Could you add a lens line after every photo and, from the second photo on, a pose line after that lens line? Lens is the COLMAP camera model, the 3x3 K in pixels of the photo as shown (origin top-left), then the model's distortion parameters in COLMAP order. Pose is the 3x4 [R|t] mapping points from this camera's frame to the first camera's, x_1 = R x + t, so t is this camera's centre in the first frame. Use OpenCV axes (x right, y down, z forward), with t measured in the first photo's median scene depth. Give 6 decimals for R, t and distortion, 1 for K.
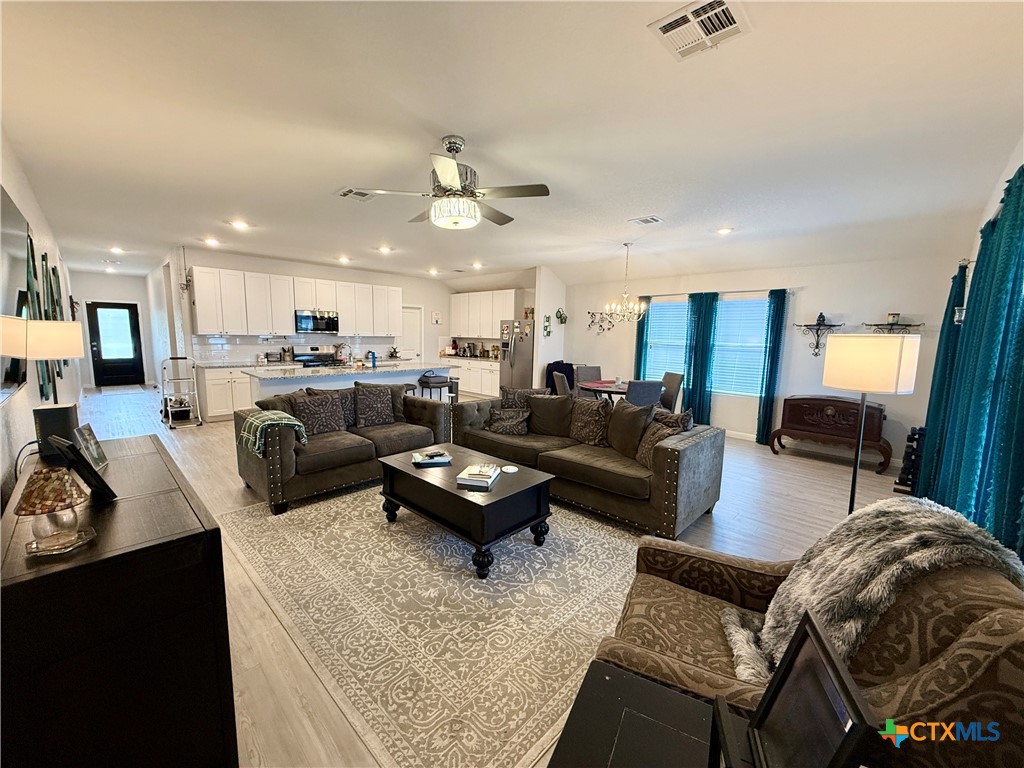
lens RADIAL K [[407.9, 0, 511.4], [0, 407.9, 386.0], [0, 0, 1]] dist [-0.000973, -0.000182]
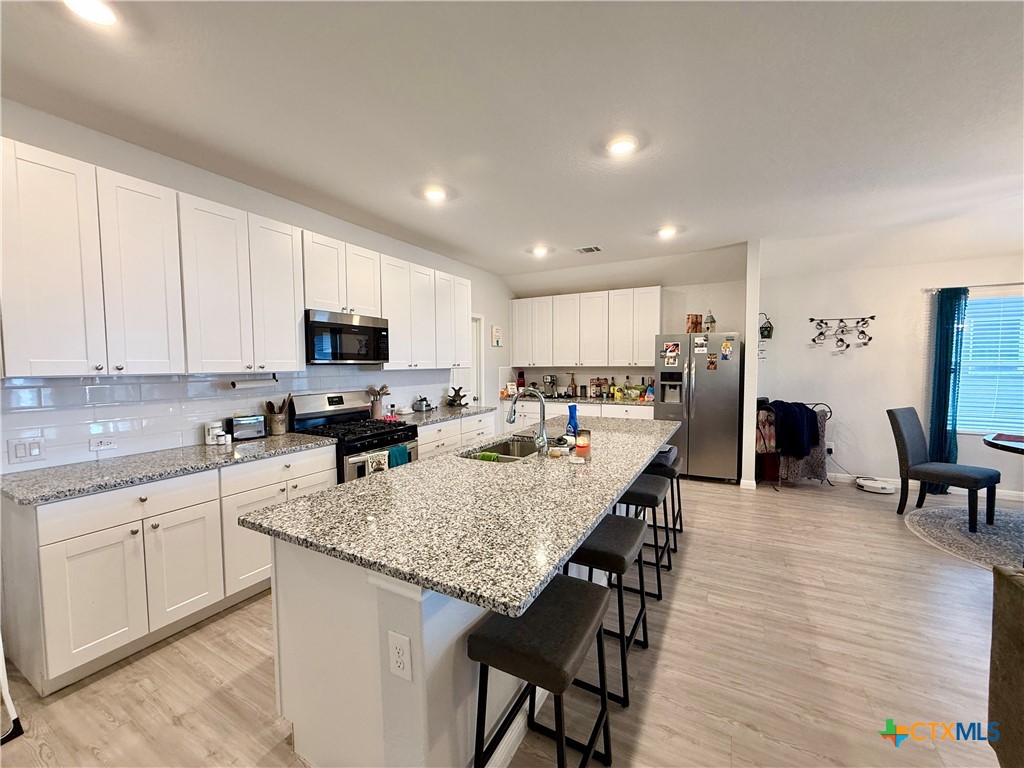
lens RADIAL K [[407.9, 0, 510.7], [0, 407.9, 384.4], [0, 0, 1]] dist [-0.000973, -0.000182]
pose [[0.962714, -0.041166, 0.267369, -0.423386], [0.061559, 0.995761, -0.068340, -0.067458], [-0.263423, 0.082251, 0.961168, 0.531154]]
